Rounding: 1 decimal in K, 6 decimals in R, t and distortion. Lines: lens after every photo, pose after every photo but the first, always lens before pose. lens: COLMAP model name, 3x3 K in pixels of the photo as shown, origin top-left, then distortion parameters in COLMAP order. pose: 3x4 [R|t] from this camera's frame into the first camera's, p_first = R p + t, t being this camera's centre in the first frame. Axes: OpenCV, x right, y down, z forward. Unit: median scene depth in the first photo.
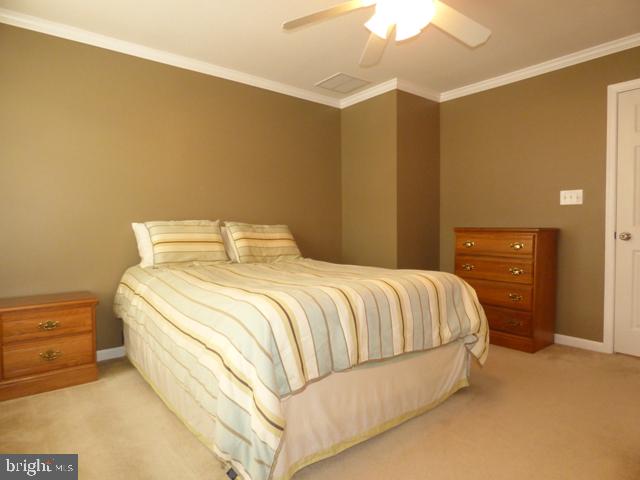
lens RADIAL K [[390.3, 0, 320.0], [0, 390.3, 240.0], [0, 0, 1]] dist [-0.005621, -0.002338]
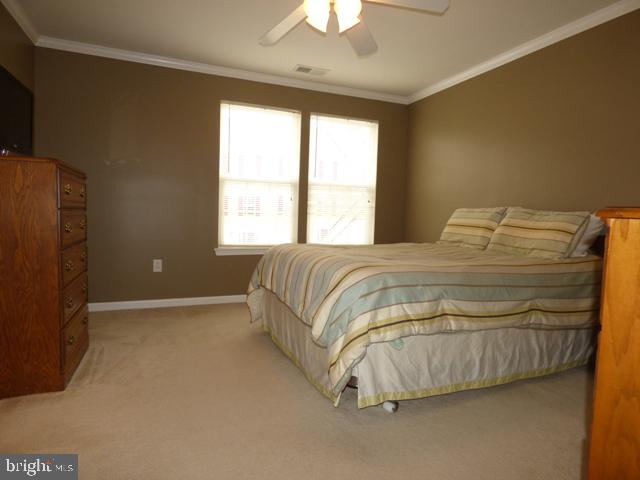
lens RADIAL K [[390.3, 0, 320.0], [0, 390.3, 240.0], [0, 0, 1]] dist [-0.005621, -0.002338]
pose [[-0.280750, 0.053234, -0.958303, 0.779735], [-0.063283, 0.995261, 0.073827, -0.009770], [0.957692, 0.081372, -0.276051, 0.806138]]
